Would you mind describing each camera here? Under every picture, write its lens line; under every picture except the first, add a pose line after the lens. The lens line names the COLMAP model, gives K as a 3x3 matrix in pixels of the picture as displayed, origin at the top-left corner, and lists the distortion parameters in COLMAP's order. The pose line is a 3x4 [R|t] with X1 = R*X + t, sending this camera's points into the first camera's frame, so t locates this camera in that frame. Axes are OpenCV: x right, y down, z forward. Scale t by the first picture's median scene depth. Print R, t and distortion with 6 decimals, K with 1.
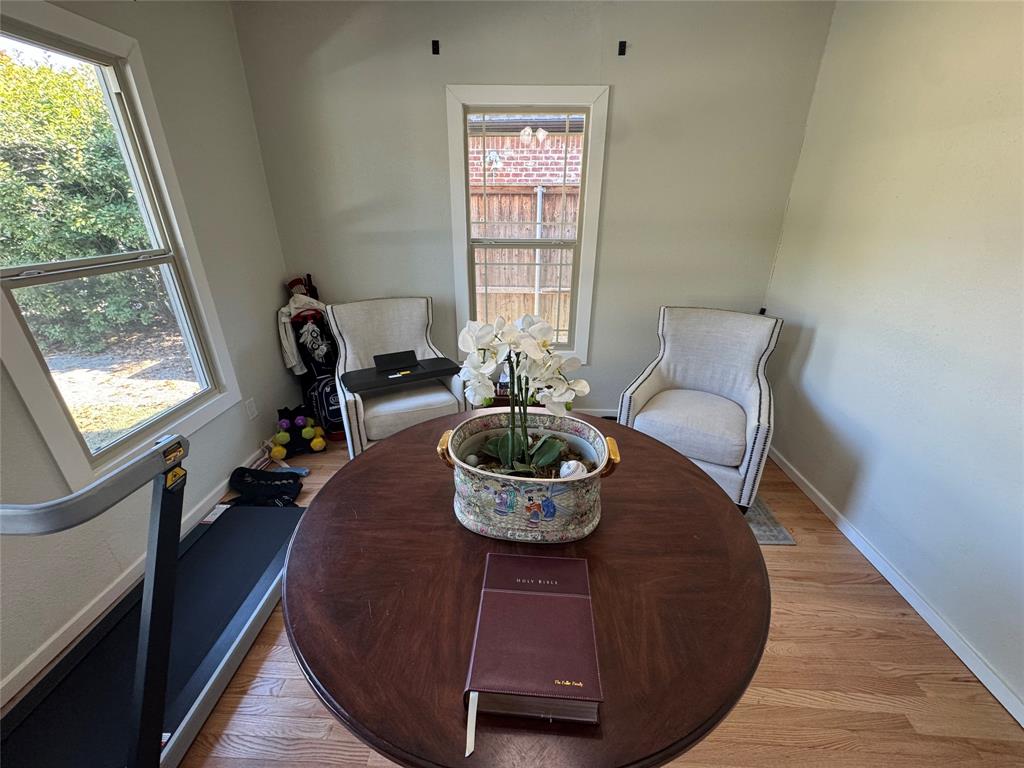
lens RADIAL K [[409.5, 0, 511.5], [0, 409.5, 381.4], [0, 0, 1]] dist [-0.000449, 0.000080]
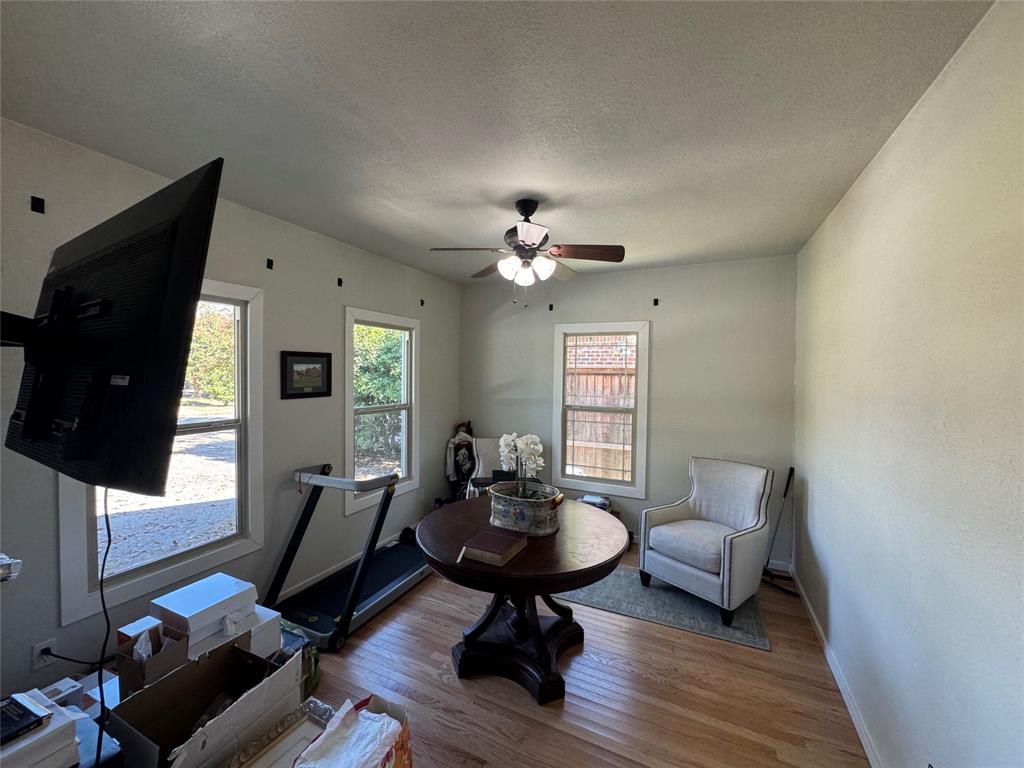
lens RADIAL K [[409.5, 0, 511.5], [0, 409.5, 381.4], [0, 0, 1]] dist [-0.000449, 0.000080]
pose [[0.921071, 0.015945, -0.389069, 0.336356], [-0.163574, 0.922573, -0.349431, 0.157954], [0.353373, 0.385492, 0.852363, -0.464929]]
